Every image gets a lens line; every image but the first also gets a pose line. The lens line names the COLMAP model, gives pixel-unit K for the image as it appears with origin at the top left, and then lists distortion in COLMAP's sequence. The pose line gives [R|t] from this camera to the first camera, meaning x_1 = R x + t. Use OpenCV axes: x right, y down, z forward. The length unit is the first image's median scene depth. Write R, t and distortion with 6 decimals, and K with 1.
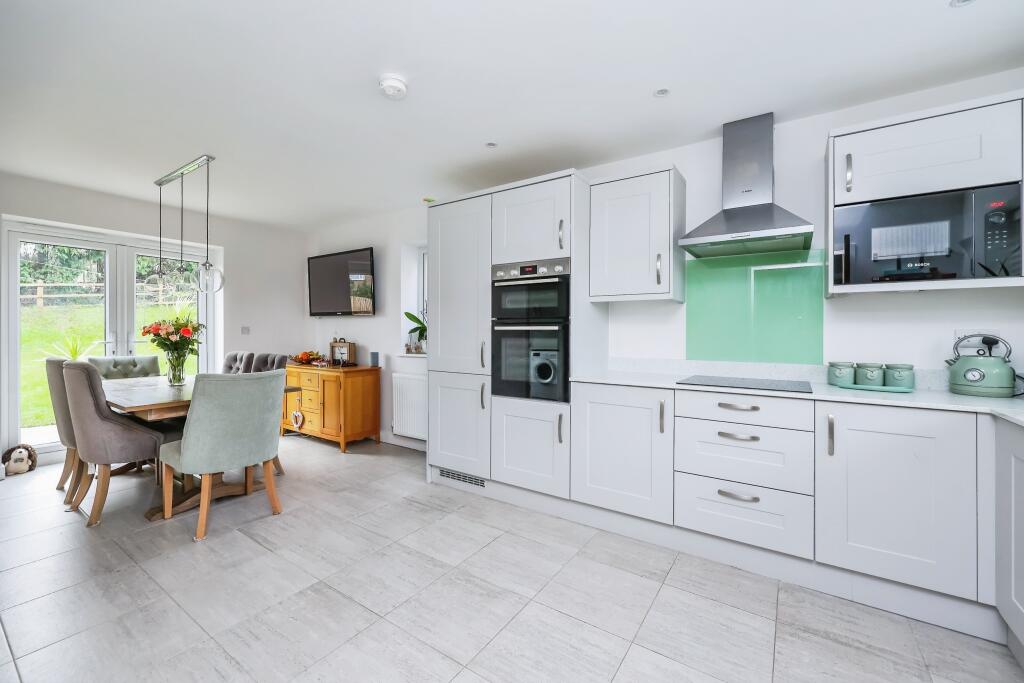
lens RADIAL K [[417.0, 0, 513.0], [0, 417.0, 334.4], [0, 0, 1]] dist [-0.002319, -0.000065]
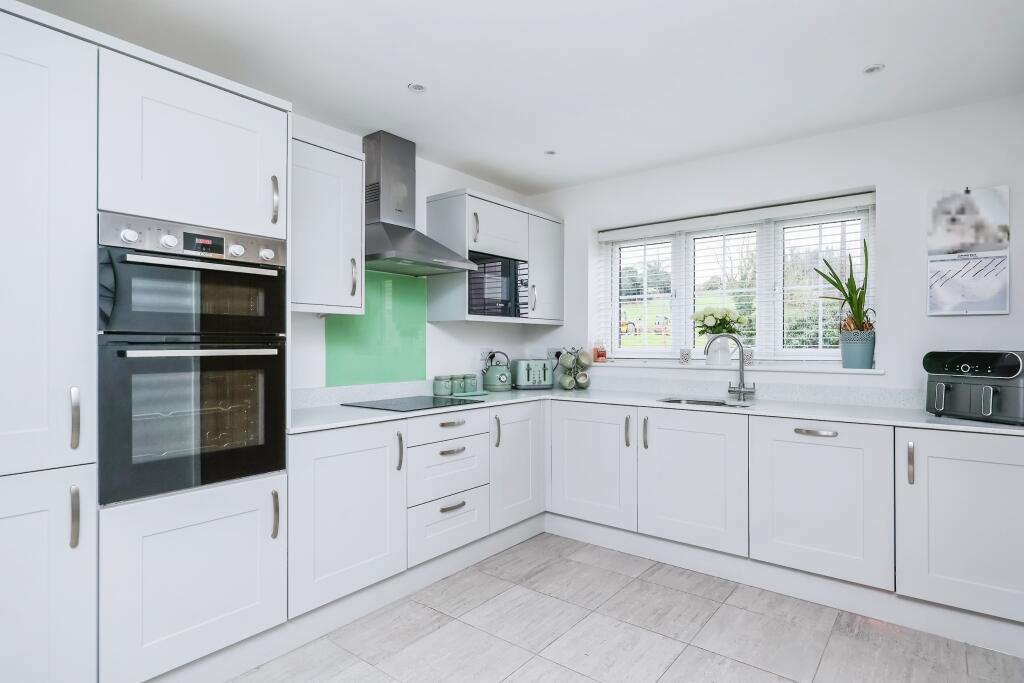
lens RADIAL K [[554.7, 0, 512.7], [0, 554.7, 343.2], [0, 0, 1]] dist [0.026507, 0.000696]
pose [[0.061020, -0.005516, 0.998121, -0.751014], [0.000979, 0.999985, 0.005466, -0.034921], [-0.998136, 0.000643, 0.061025, 0.652824]]
